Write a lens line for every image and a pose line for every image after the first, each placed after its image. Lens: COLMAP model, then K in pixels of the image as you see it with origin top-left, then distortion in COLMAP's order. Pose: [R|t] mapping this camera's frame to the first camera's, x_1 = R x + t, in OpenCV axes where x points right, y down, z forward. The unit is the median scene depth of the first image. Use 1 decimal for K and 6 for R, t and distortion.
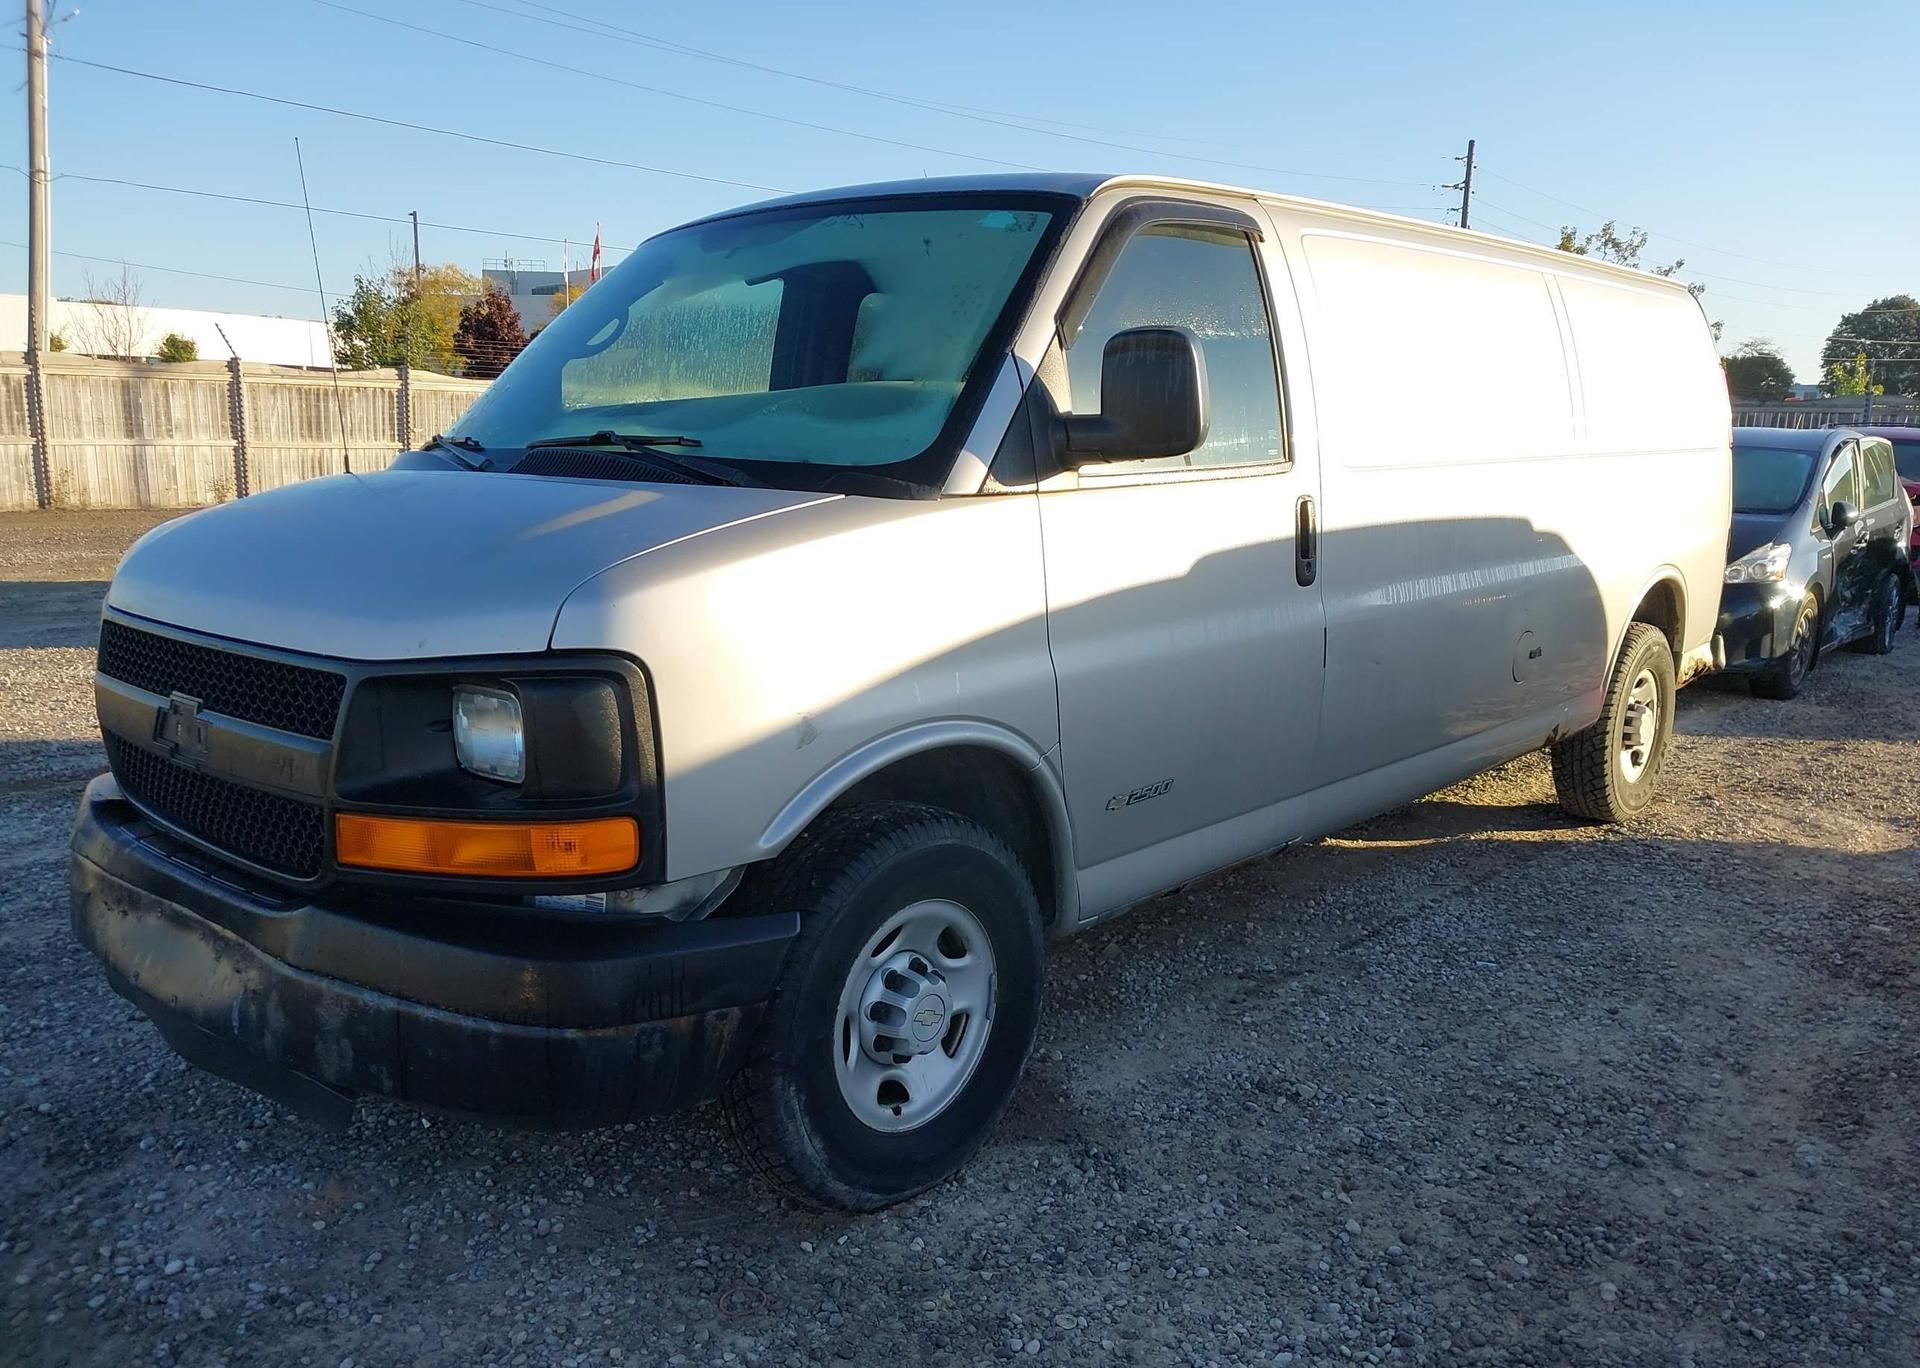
lens RADIAL K [[1571.9, 0, 957.9], [0, 1571.9, 681.2], [0, 0, 1]] dist [0.022177, -0.023054]
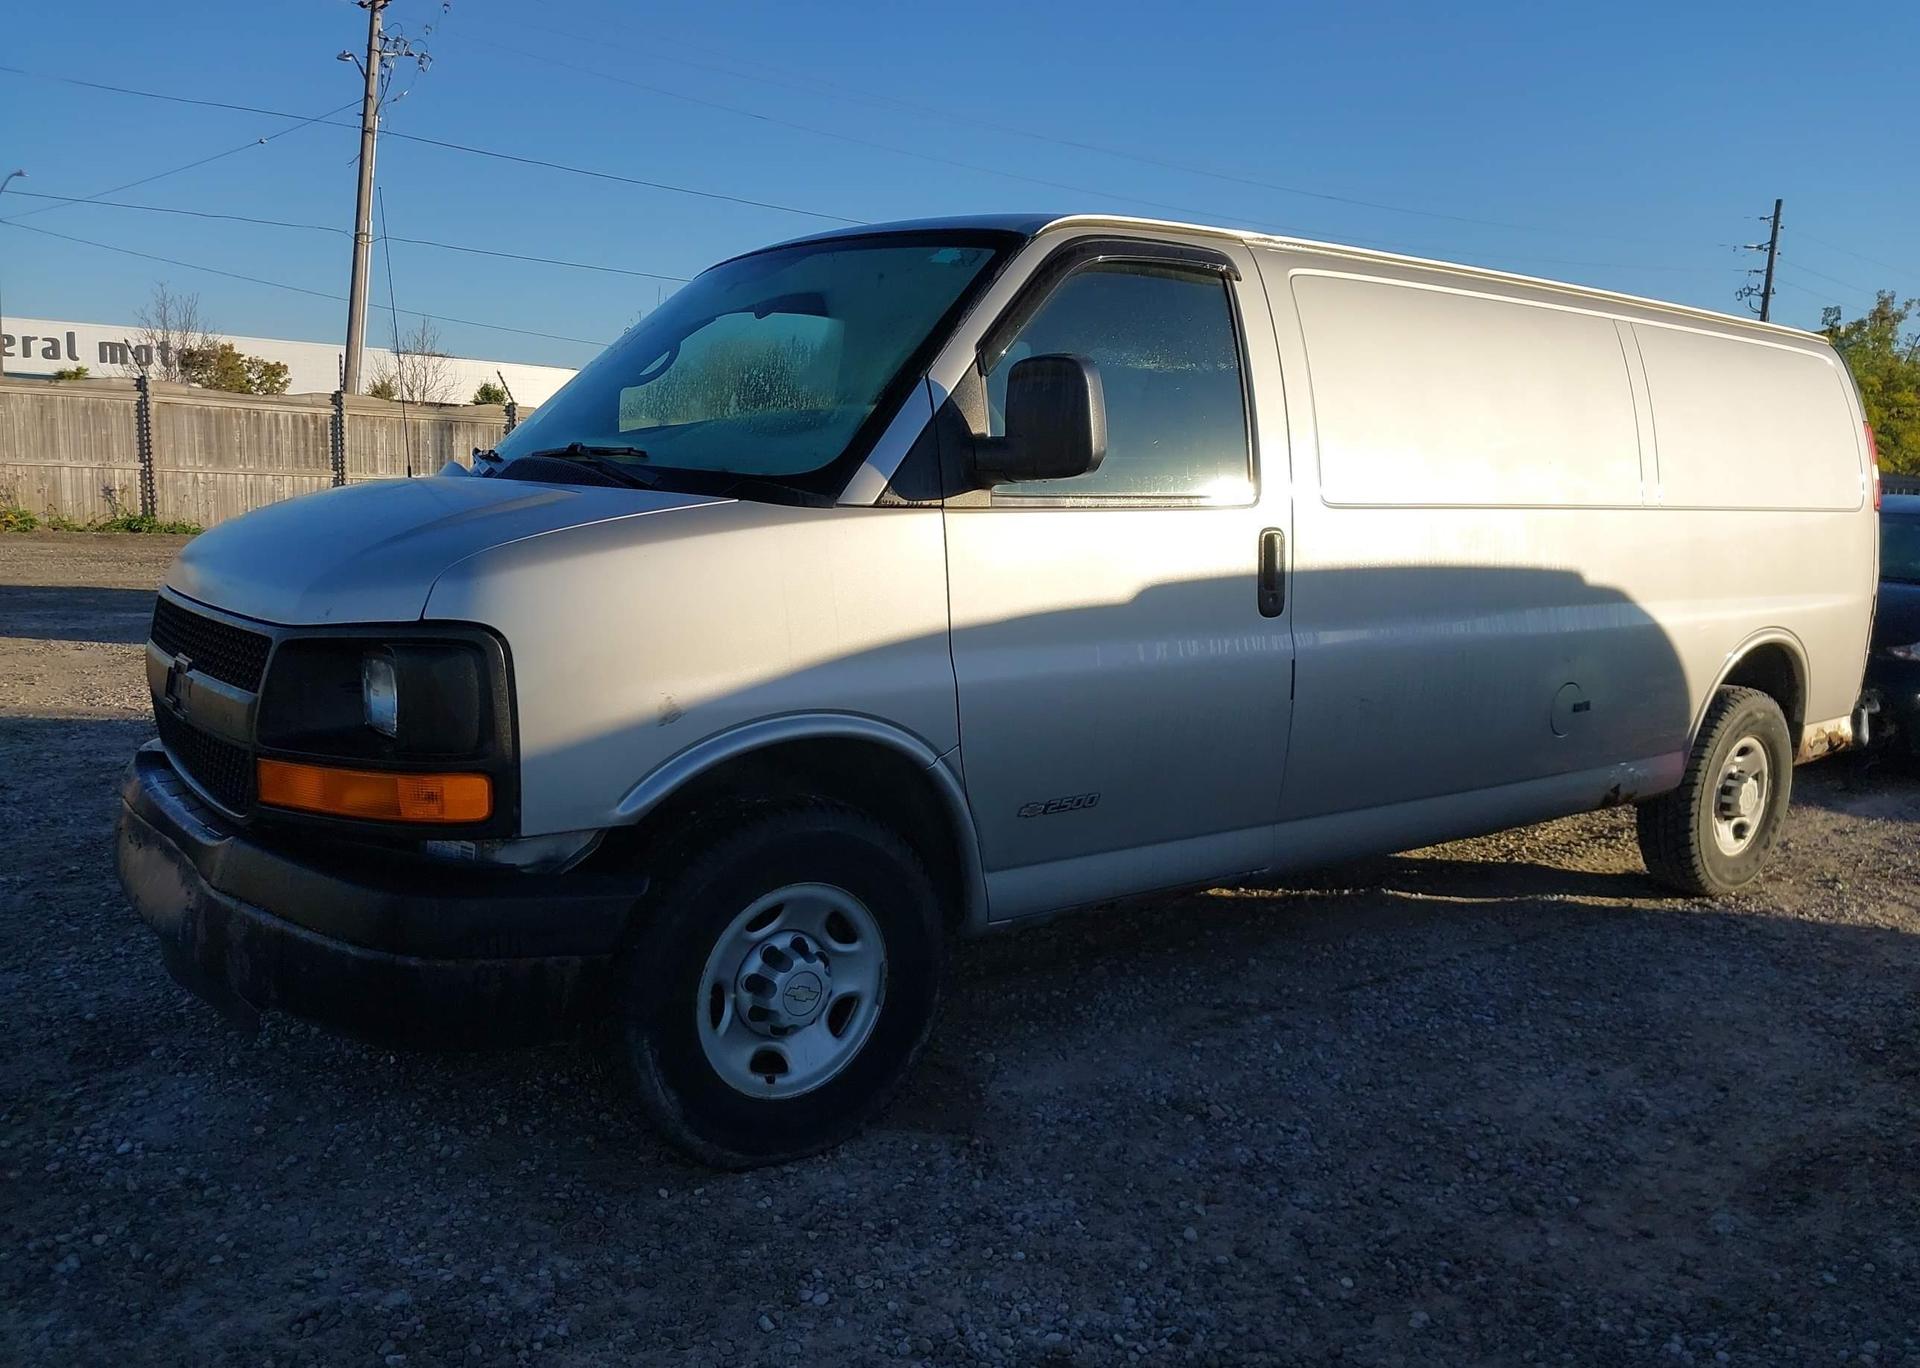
lens RADIAL K [[1571.9, 0, 952.2], [0, 1571.9, 677.7], [0, 0, 1]] dist [0.022177, -0.023054]
pose [[0.982940, 0.047633, -0.177650, 0.251259], [-0.054674, 0.997892, -0.034947, 0.031219], [0.175611, 0.044064, 0.983473, -0.037531]]
